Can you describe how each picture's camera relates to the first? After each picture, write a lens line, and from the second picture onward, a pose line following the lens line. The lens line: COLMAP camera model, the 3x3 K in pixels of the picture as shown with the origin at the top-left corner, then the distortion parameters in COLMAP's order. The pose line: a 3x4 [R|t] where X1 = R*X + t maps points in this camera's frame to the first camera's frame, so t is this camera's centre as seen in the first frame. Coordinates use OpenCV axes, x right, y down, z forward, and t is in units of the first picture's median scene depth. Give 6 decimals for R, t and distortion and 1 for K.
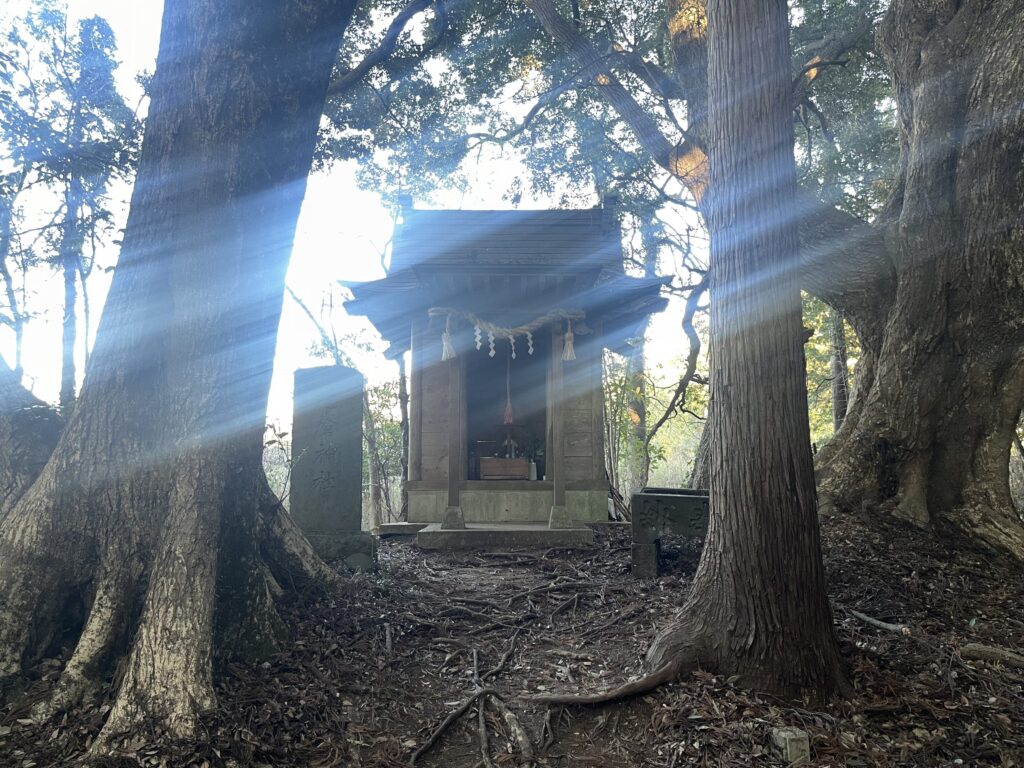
lens RADIAL K [[771.6, 0, 512.7], [0, 771.6, 389.6], [0, 0, 1]] dist [0.027628, -0.005414]
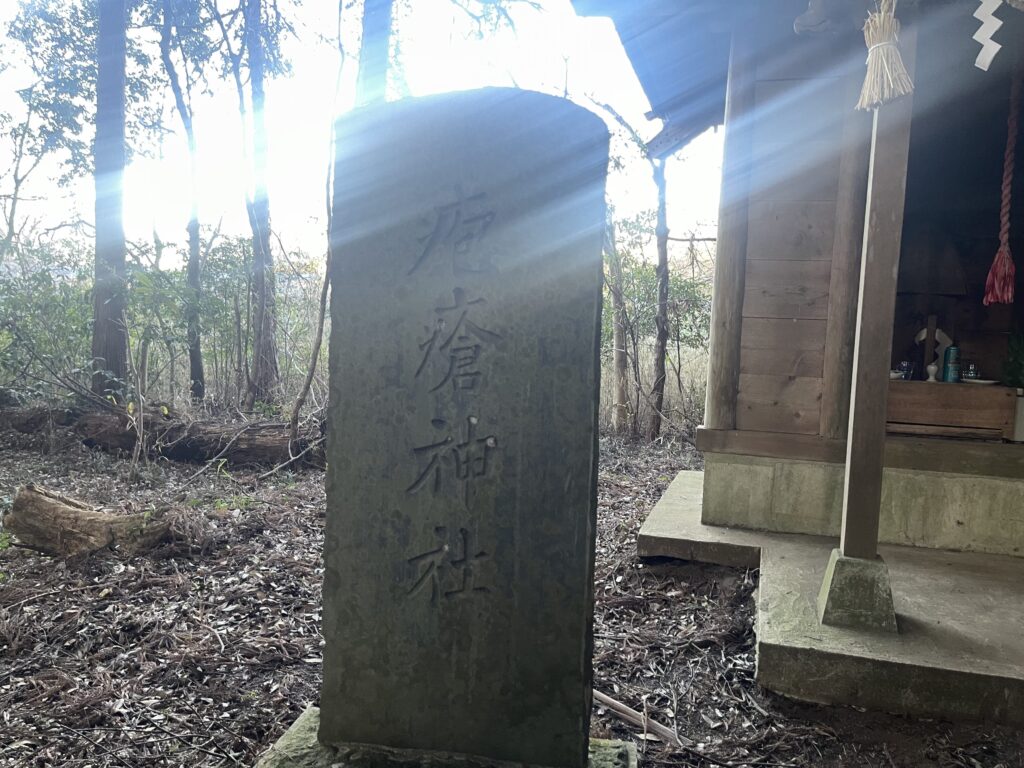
lens RADIAL K [[771.6, 0, 516.7], [0, 771.6, 392.8], [0, 0, 1]] dist [0.027628, -0.005414]
pose [[0.953377, 0.064571, -0.294794, -0.075248], [-0.000578, 0.977231, 0.212178, 0.004729], [0.301783, -0.202115, 0.931706, 0.389370]]
